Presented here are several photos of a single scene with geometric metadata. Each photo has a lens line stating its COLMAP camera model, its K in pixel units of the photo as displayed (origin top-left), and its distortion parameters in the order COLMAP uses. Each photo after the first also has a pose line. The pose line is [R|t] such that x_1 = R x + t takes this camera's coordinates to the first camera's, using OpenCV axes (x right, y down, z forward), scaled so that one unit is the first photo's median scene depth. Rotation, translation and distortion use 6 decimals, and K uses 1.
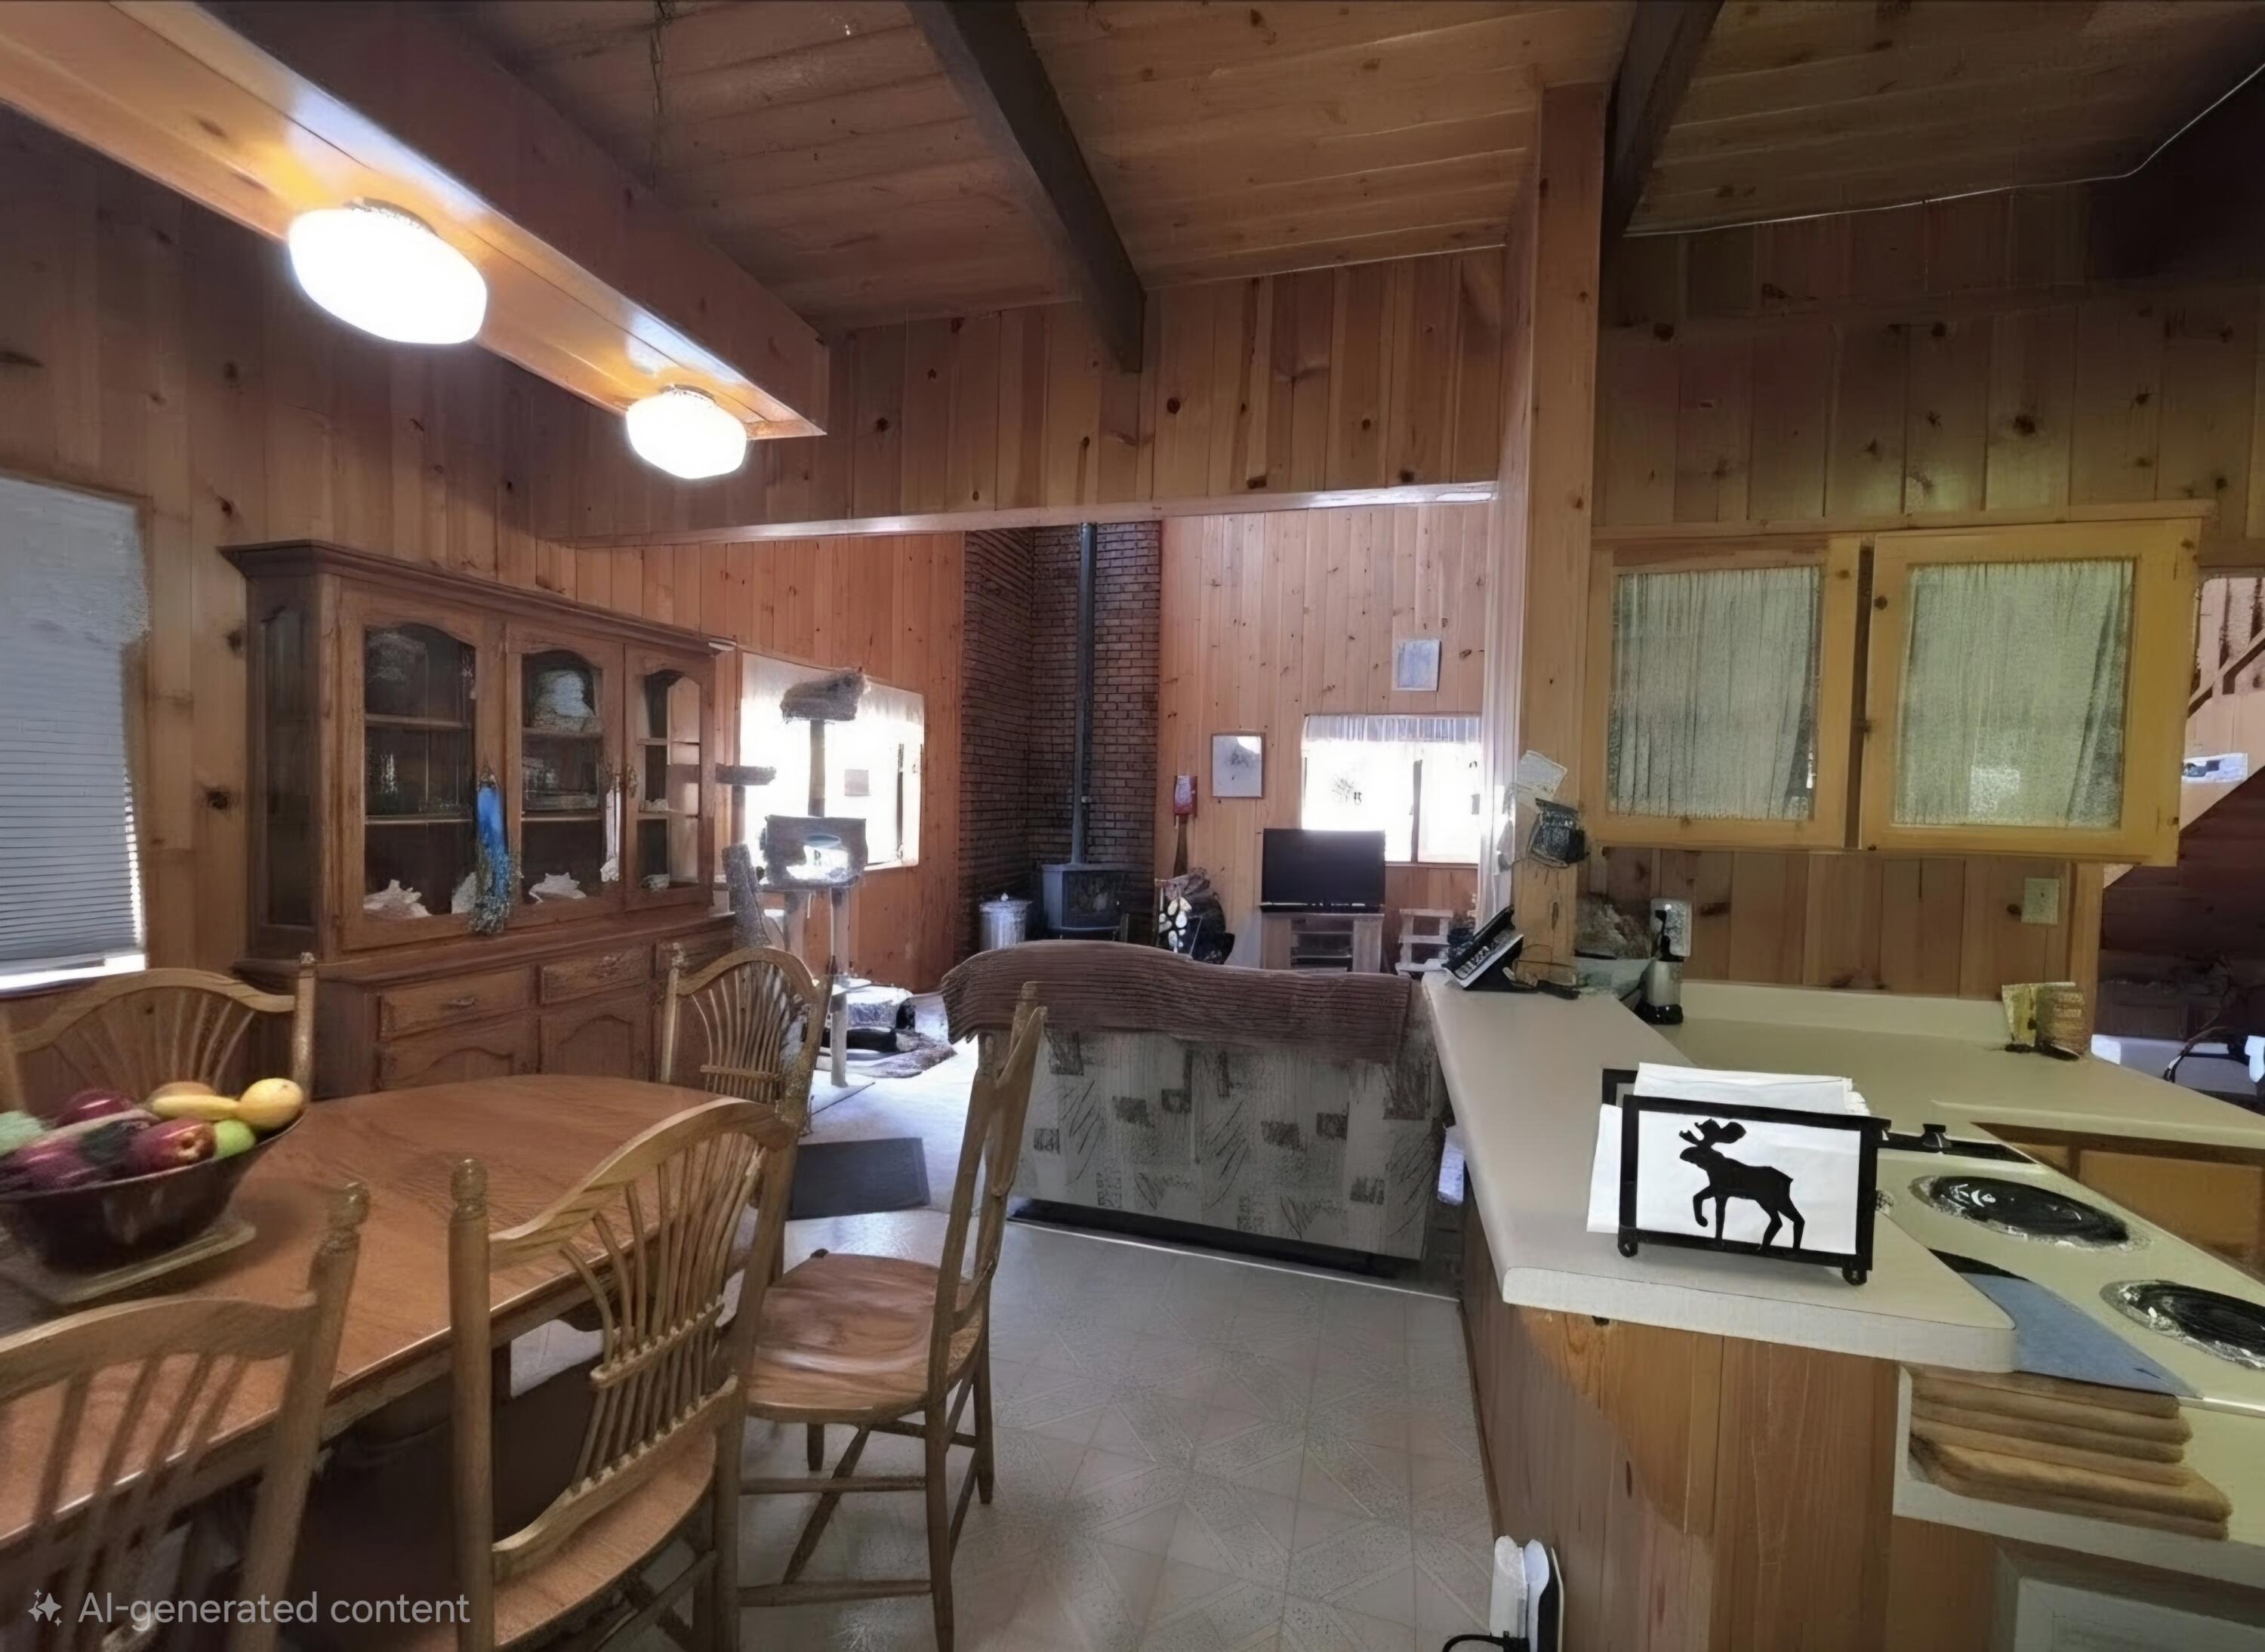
lens RADIAL K [[927.9, 0, 1132.5], [0, 927.9, 826.0], [0, 0, 1]] dist [0.002042, 0.000017]
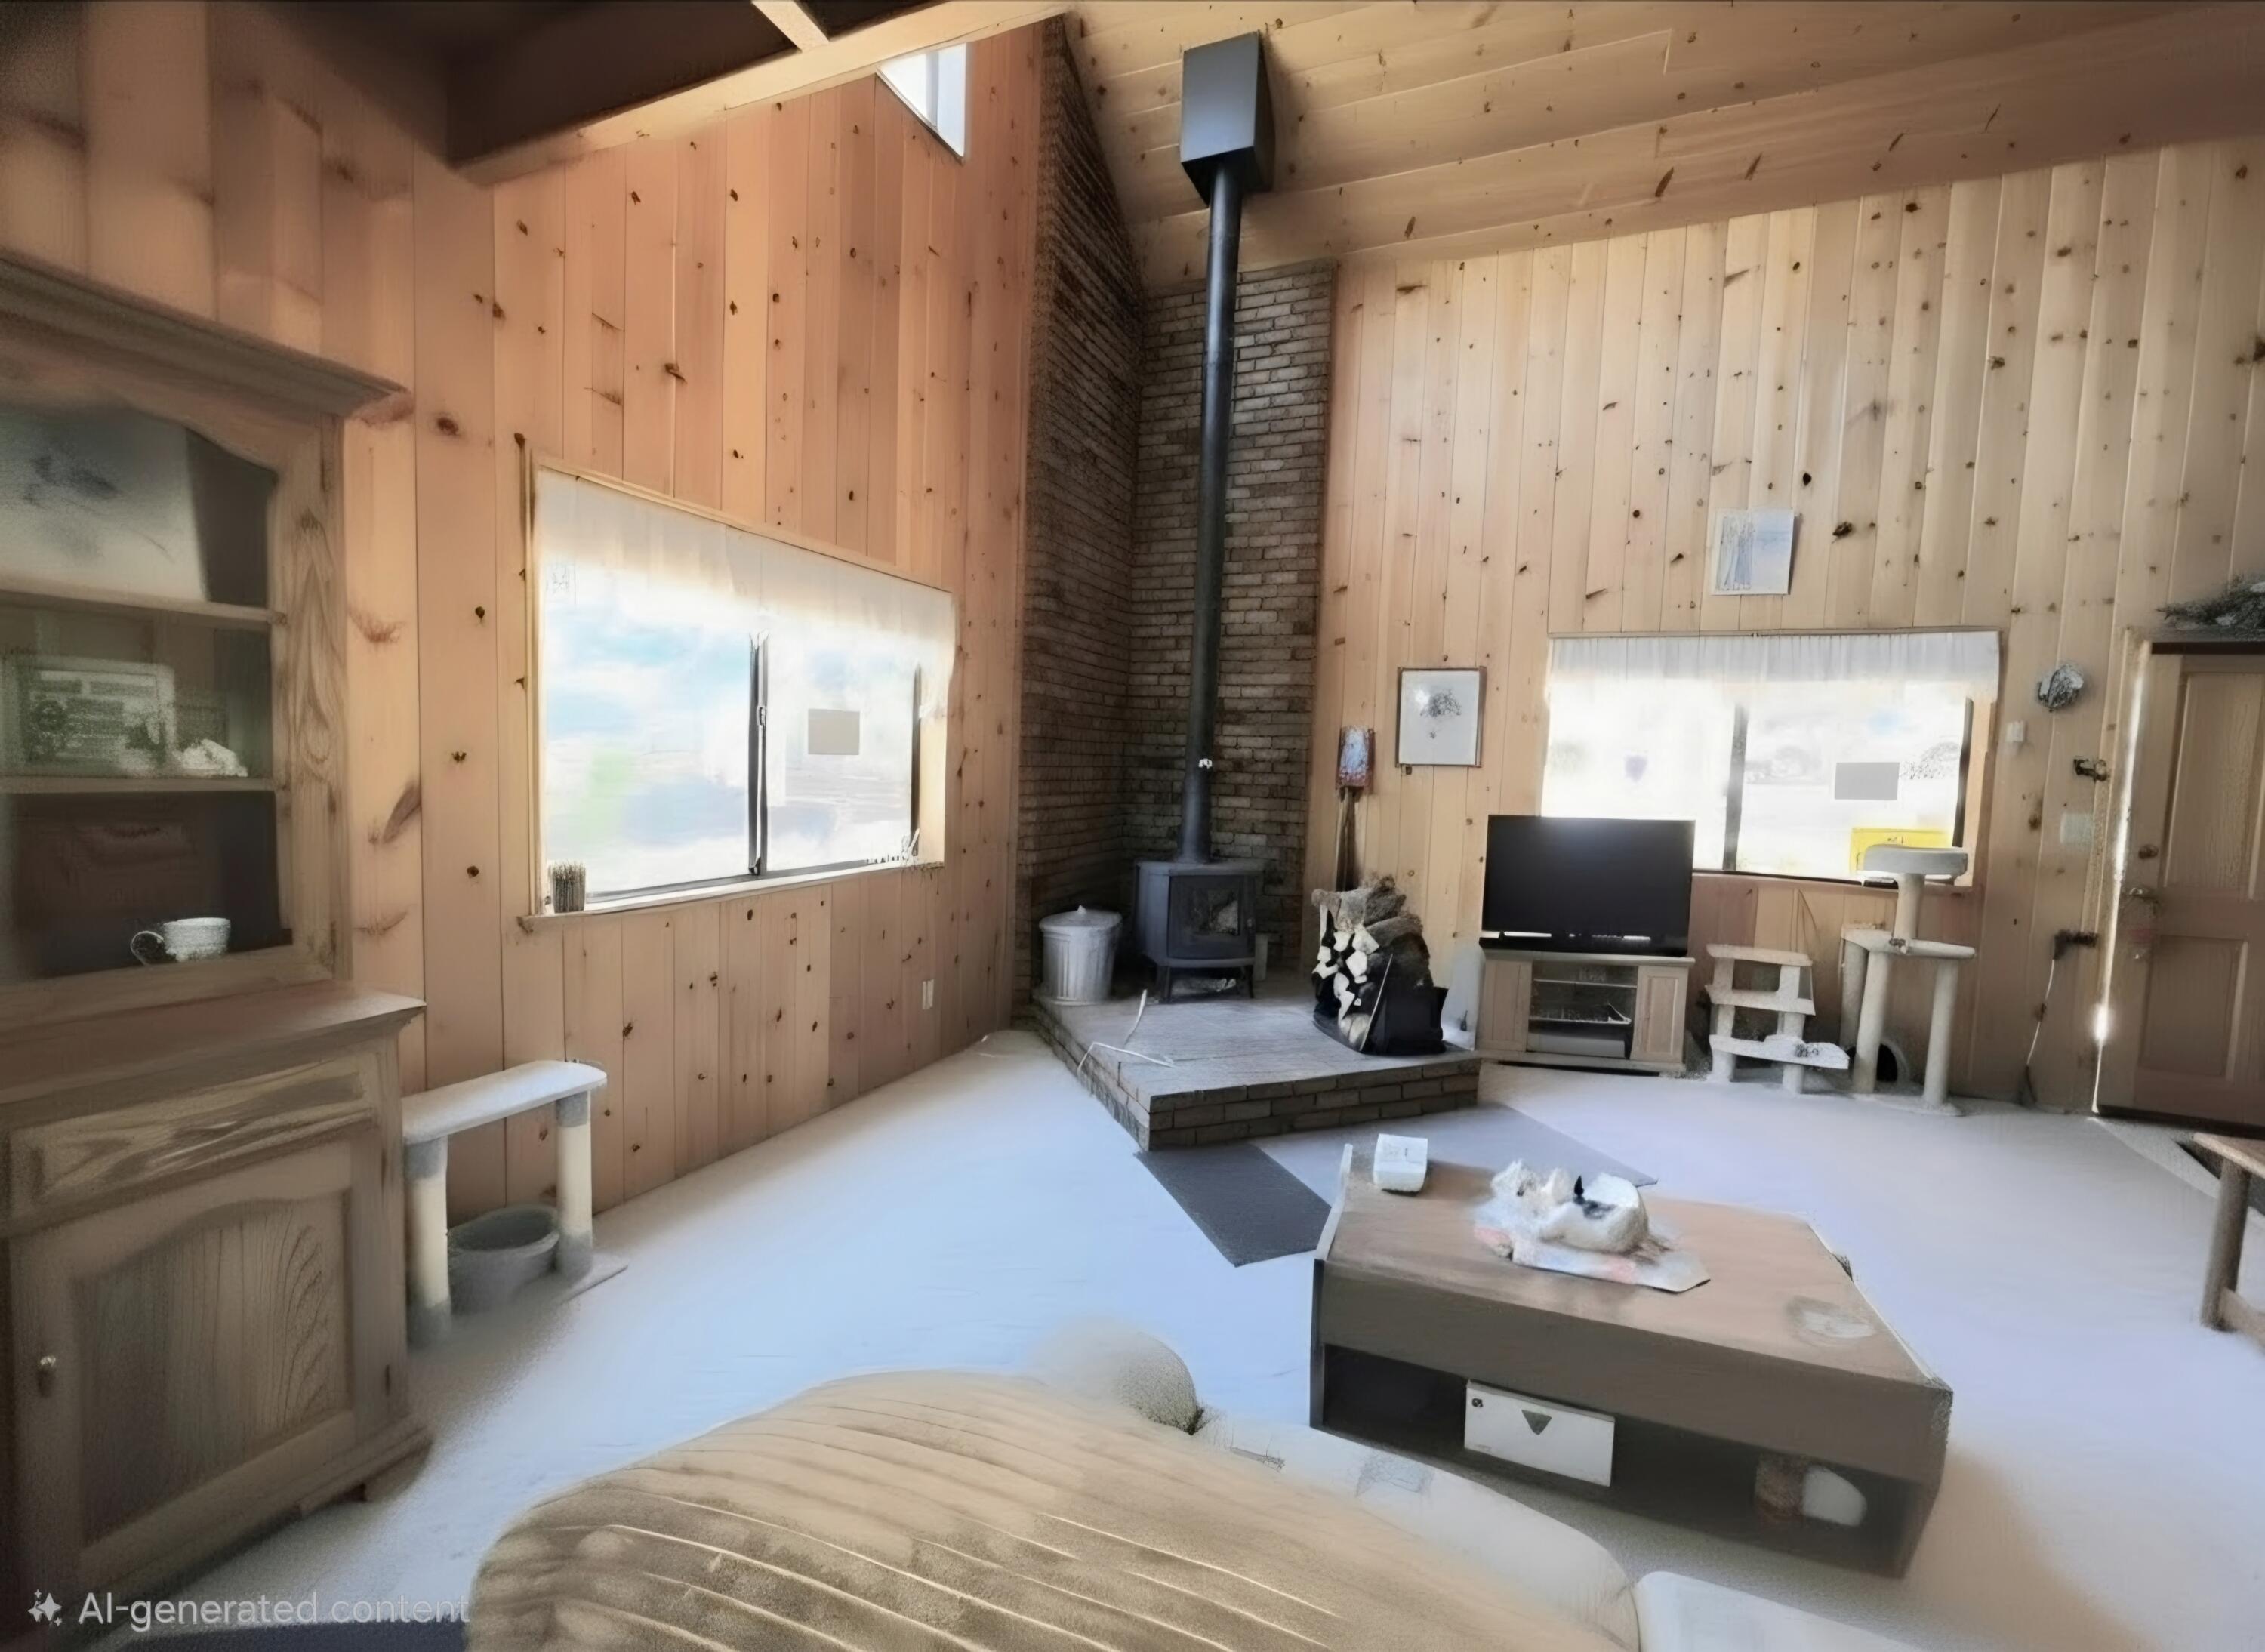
lens RADIAL K [[927.9, 0, 1132.5], [0, 927.9, 826.0], [0, 0, 1]] dist [0.002042, 0.000017]
pose [[0.990506, 0.020468, -0.135940, -0.012179], [-0.015866, 0.999266, 0.034854, -0.007490], [0.136554, -0.032366, 0.990104, 0.342933]]
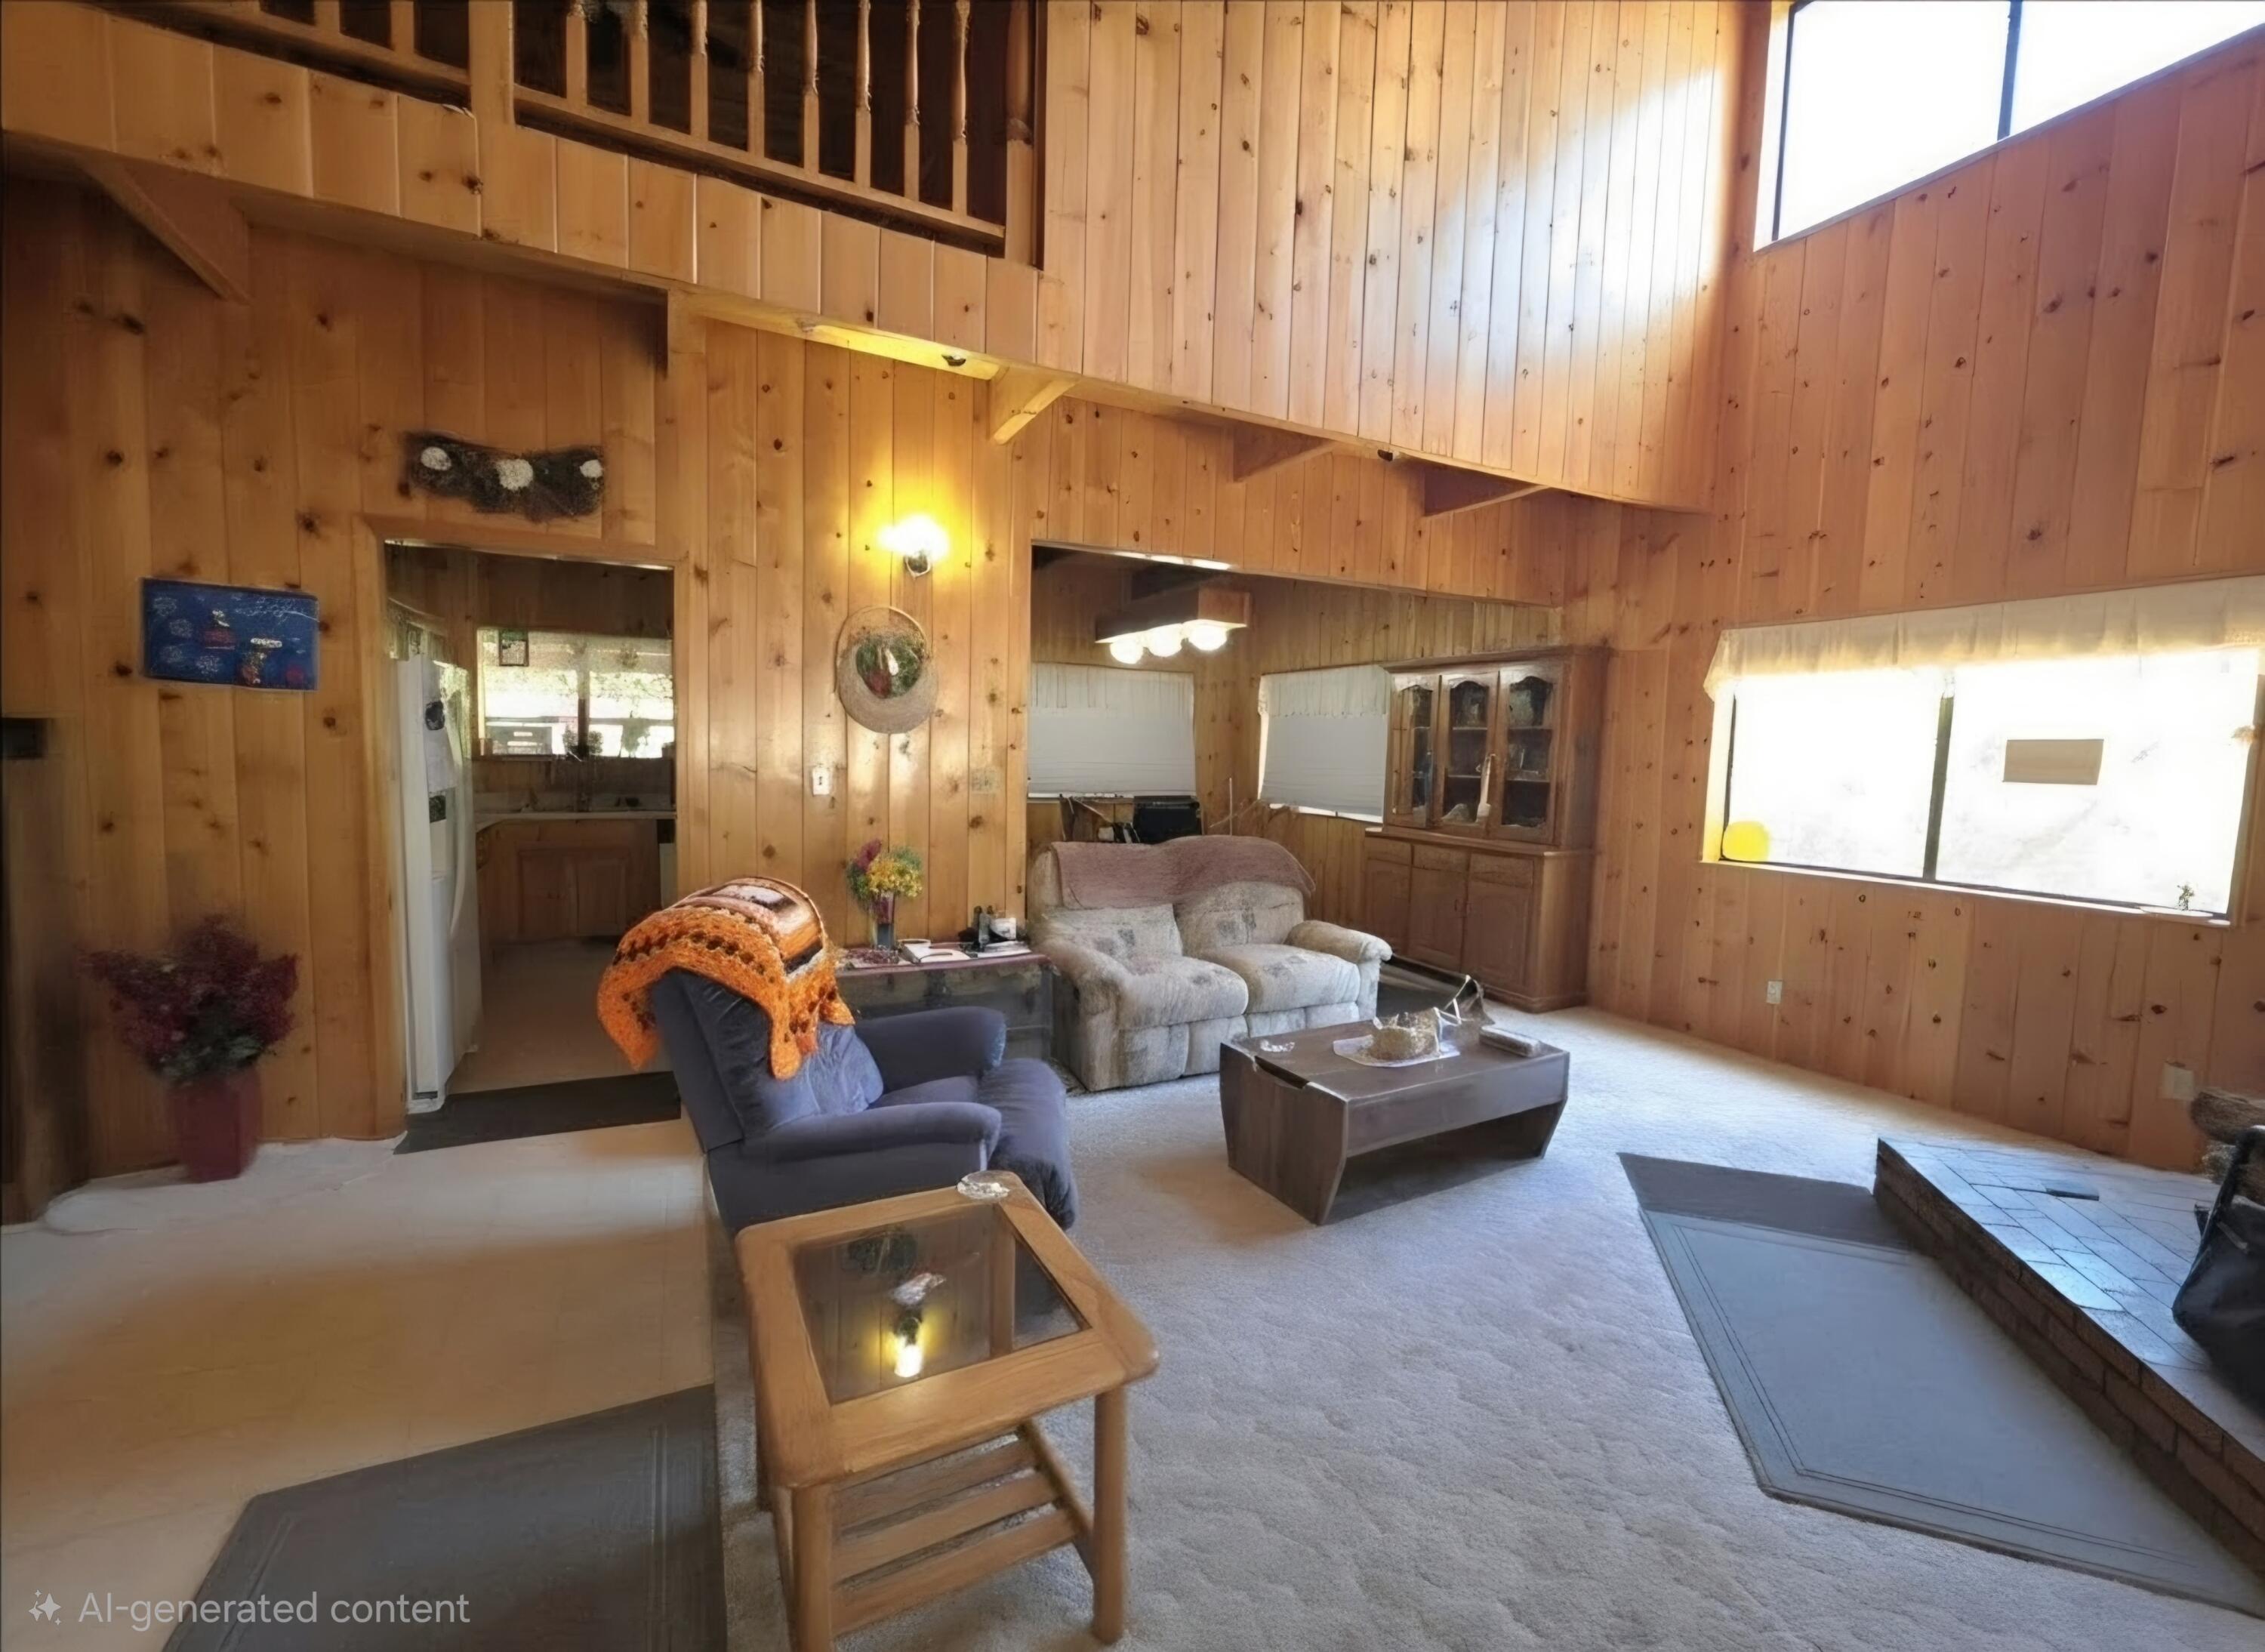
lens RADIAL K [[927.9, 0, 1132.5], [0, 927.9, 826.0], [0, 0, 1]] dist [0.002042, 0.000017]
pose [[-0.737586, 0.007325, -0.675214, 0.510339], [-0.068610, 0.993953, 0.085731, -0.011957], [0.671759, 0.109561, -0.732623, 0.895498]]
